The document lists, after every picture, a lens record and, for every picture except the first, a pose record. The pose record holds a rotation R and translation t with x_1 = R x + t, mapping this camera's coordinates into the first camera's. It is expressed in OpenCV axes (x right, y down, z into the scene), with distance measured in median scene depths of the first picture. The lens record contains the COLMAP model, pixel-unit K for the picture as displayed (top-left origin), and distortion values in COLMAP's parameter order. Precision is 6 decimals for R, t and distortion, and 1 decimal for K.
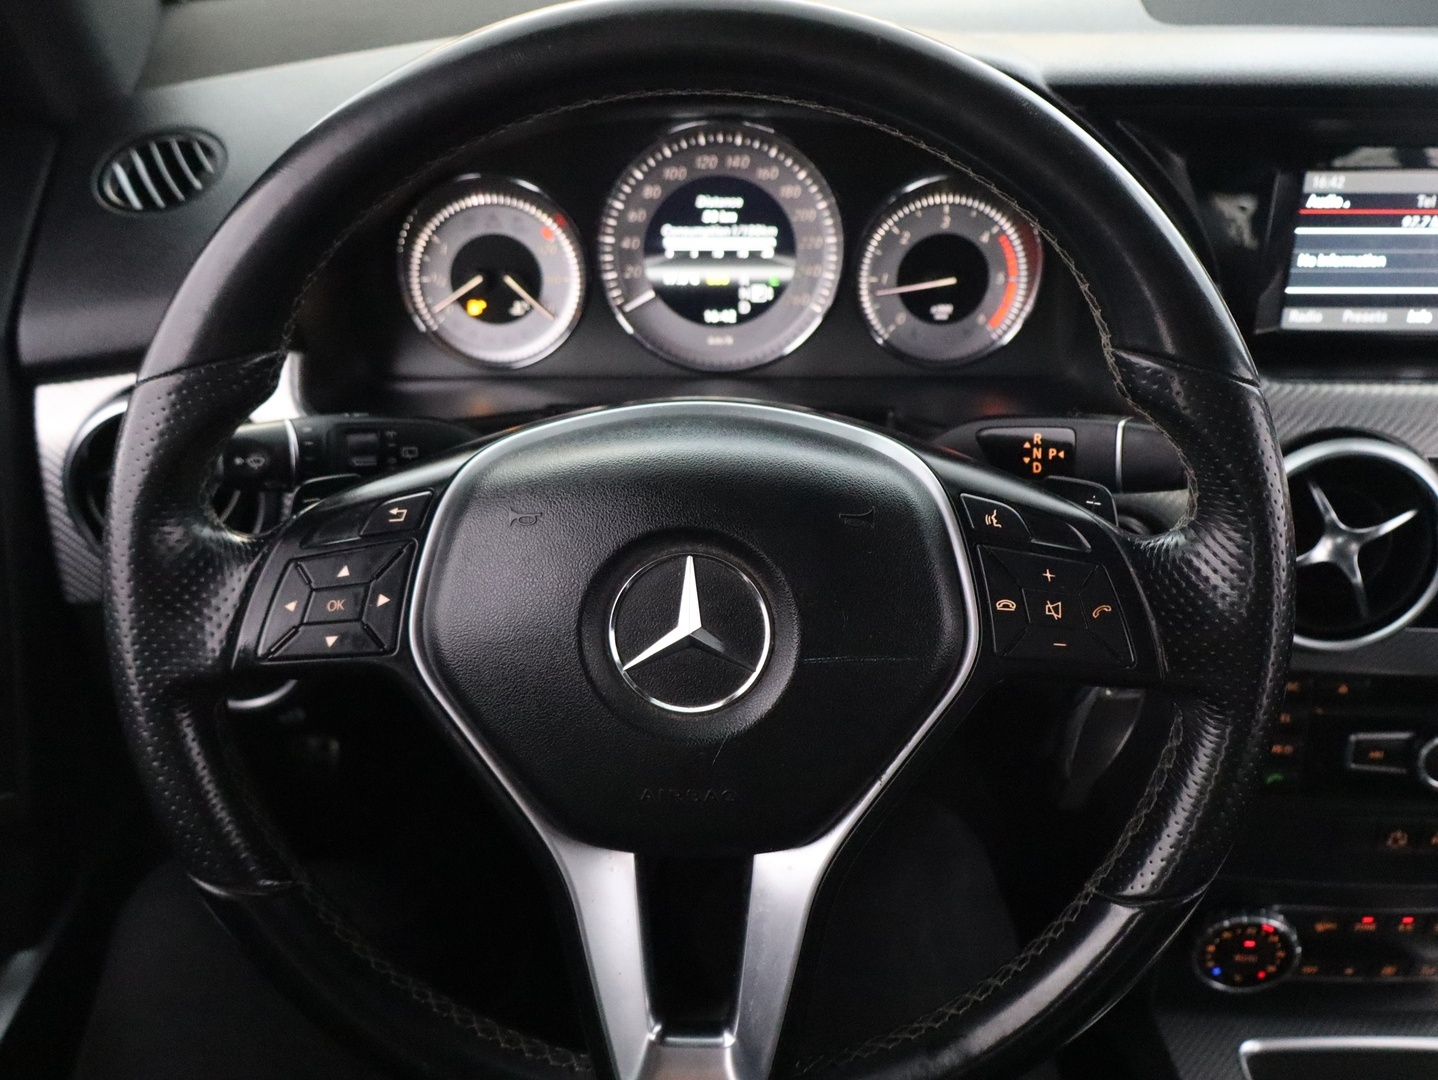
lens RADIAL K [[1414.5, 0, 713.6], [0, 1414.5, 548.2], [0, 0, 1]] dist [-0.015400, 0.109332]
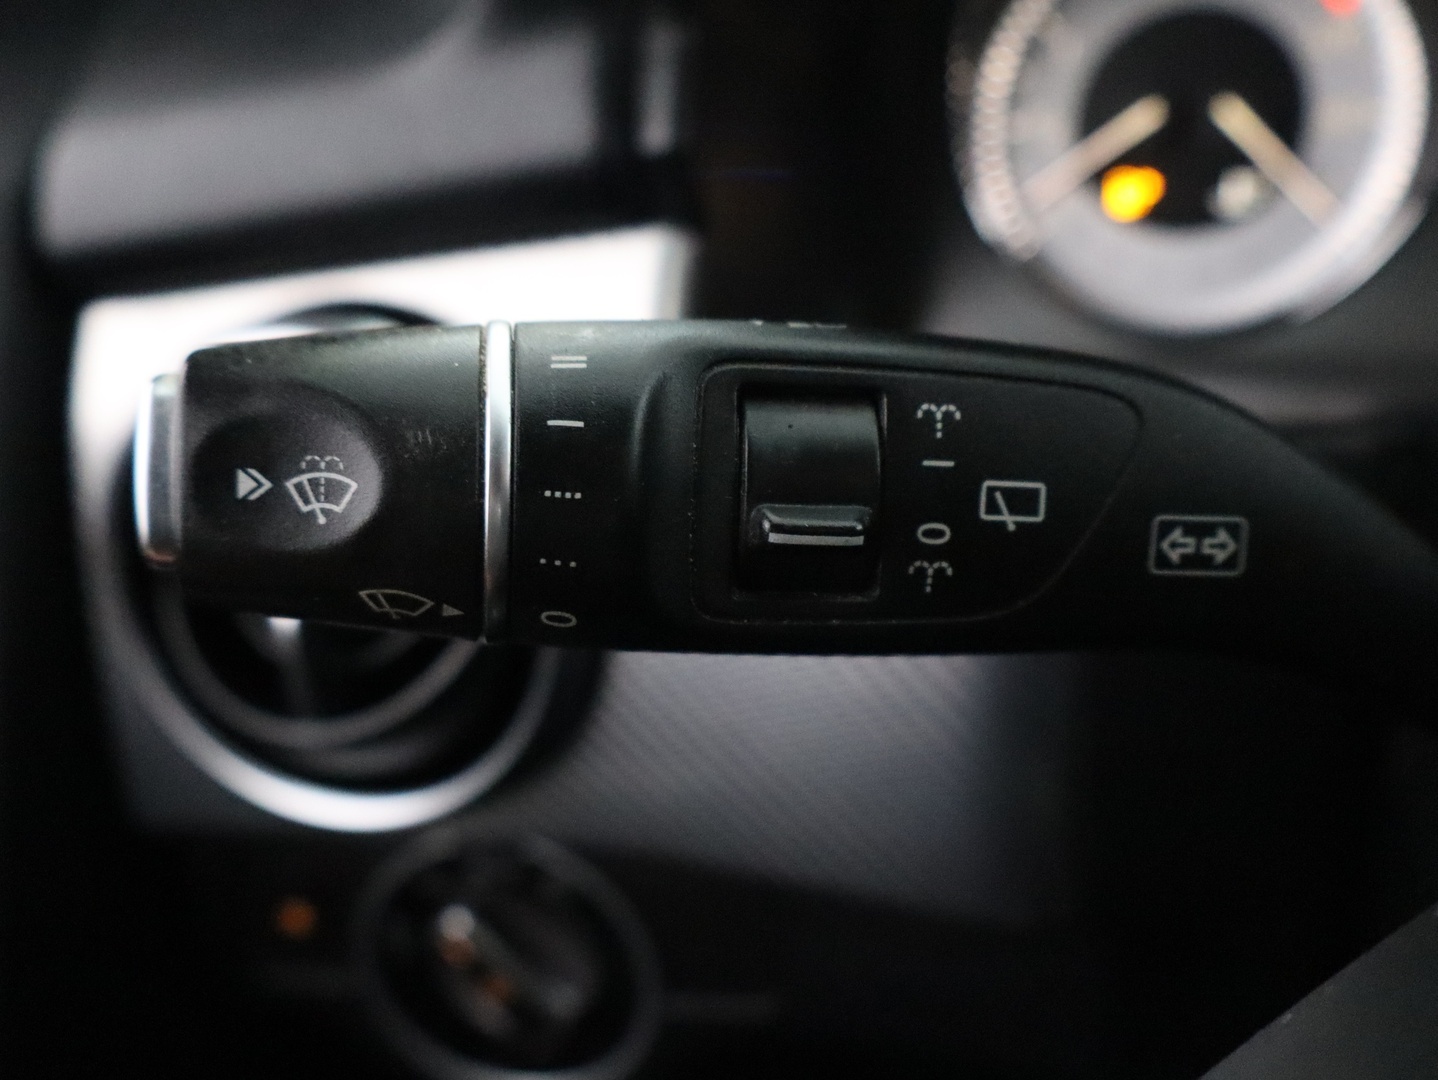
lens RADIAL K [[1414.5, 0, 713.6], [0, 1414.5, 548.2], [0, 0, 1]] dist [-0.015400, 0.109332]
pose [[0.942157, 0.066546, -0.328500, -0.142734], [-0.090739, 0.994134, -0.058858, -0.033074], [0.322656, 0.085261, 0.942668, 0.594855]]
